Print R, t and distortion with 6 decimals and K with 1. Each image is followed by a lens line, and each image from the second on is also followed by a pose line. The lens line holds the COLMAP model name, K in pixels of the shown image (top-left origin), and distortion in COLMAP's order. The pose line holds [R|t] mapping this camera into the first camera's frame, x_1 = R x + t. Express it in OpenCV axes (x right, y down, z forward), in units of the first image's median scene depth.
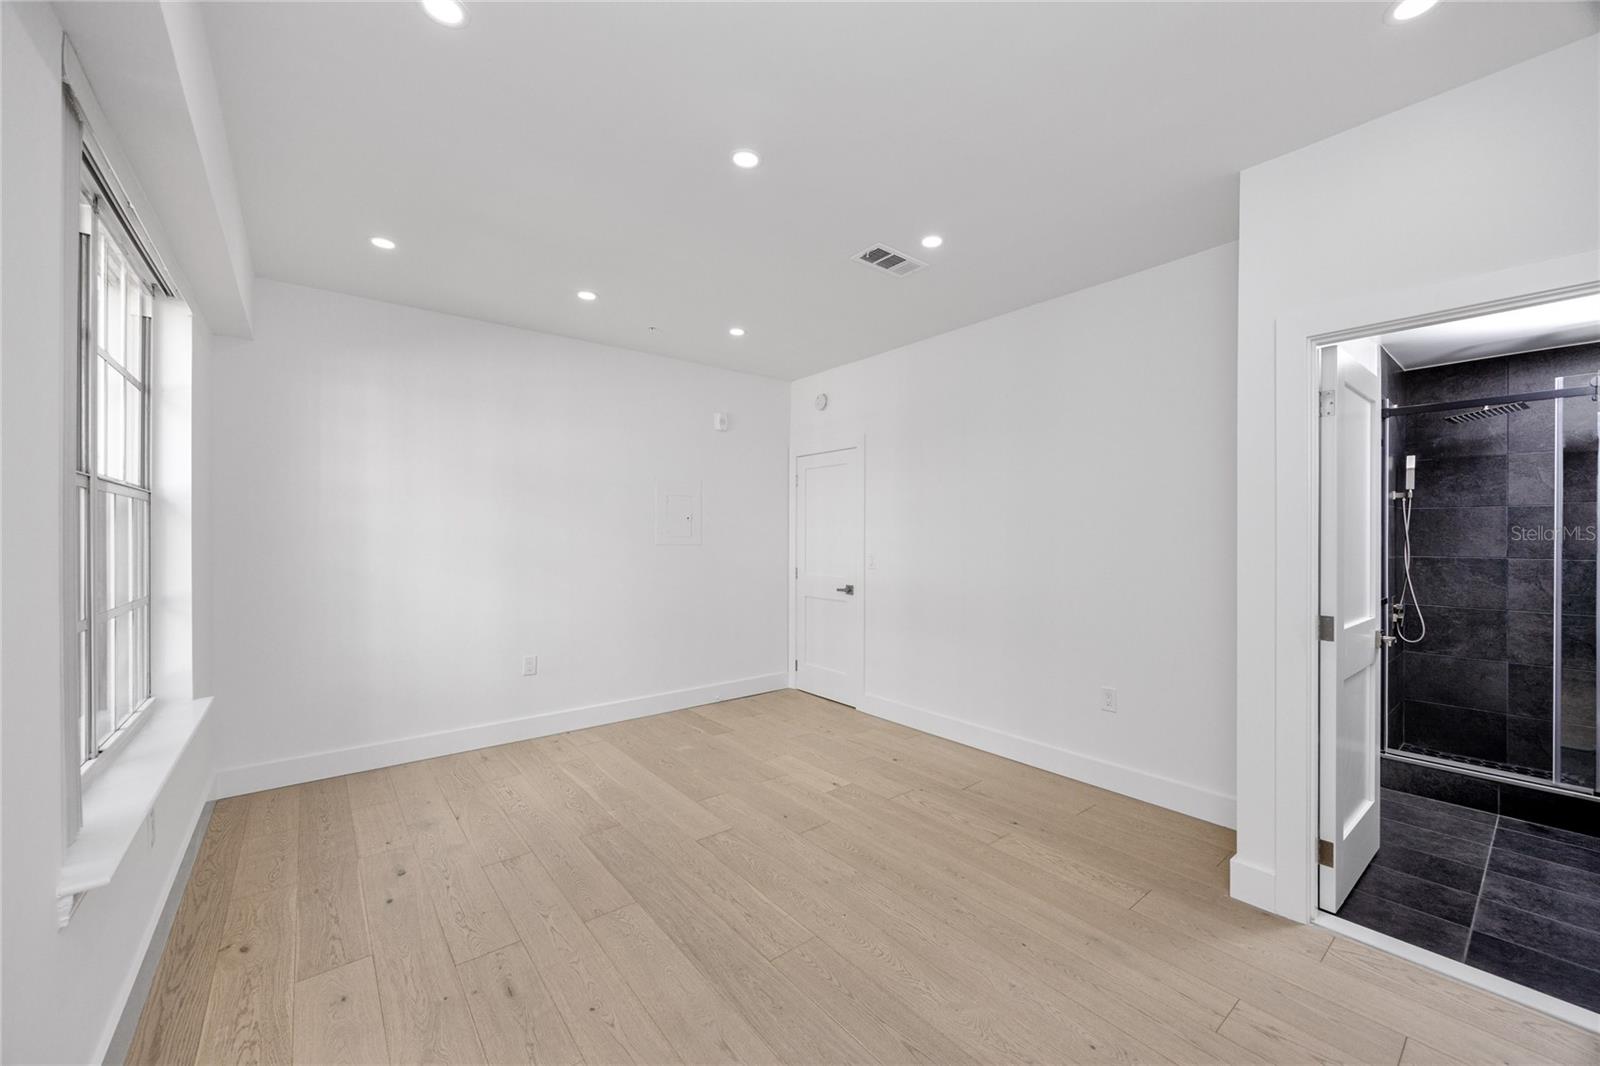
lens RADIAL K [[642.2, 0, 800.0], [0, 642.2, 533.0], [0, 0, 1]] dist [0.001000, 0.000270]
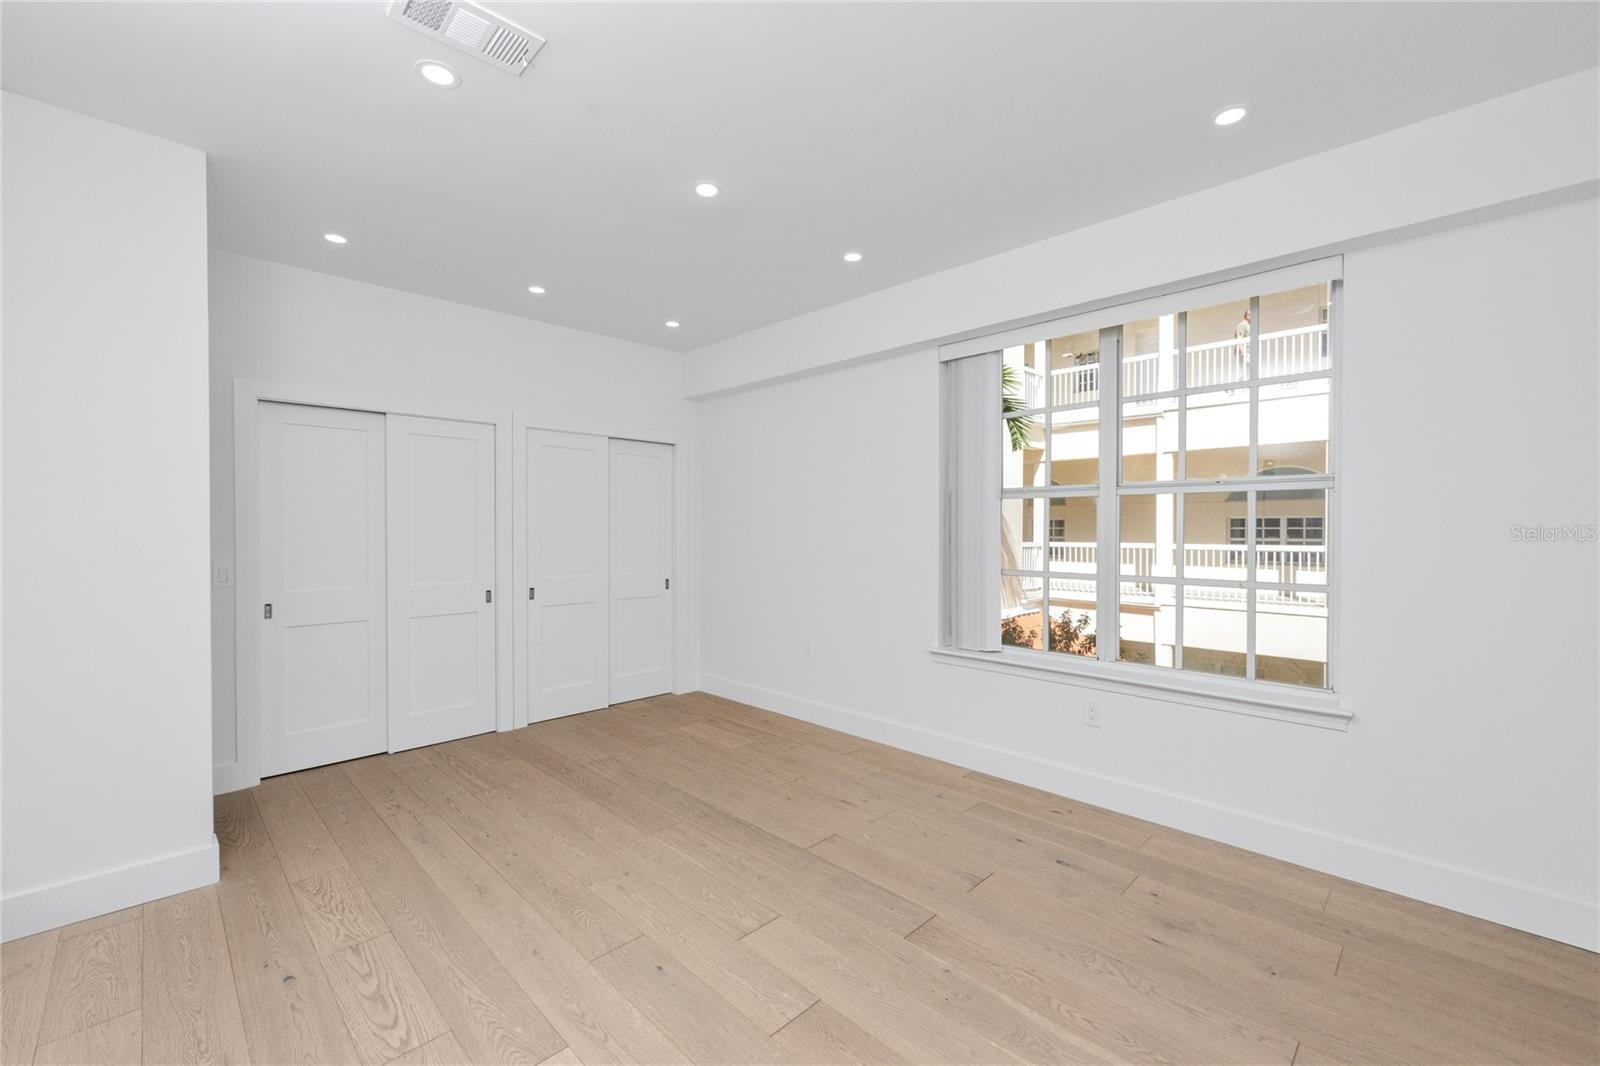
lens RADIAL K [[642.2, 0, 800.0], [0, 642.2, 533.0], [0, 0, 1]] dist [0.001000, 0.000270]
pose [[-0.990970, 0.001553, -0.134075, -0.102518], [0.001032, 0.999992, 0.003956, 0.018372], [0.134080, 0.003782, -0.990963, 2.251477]]
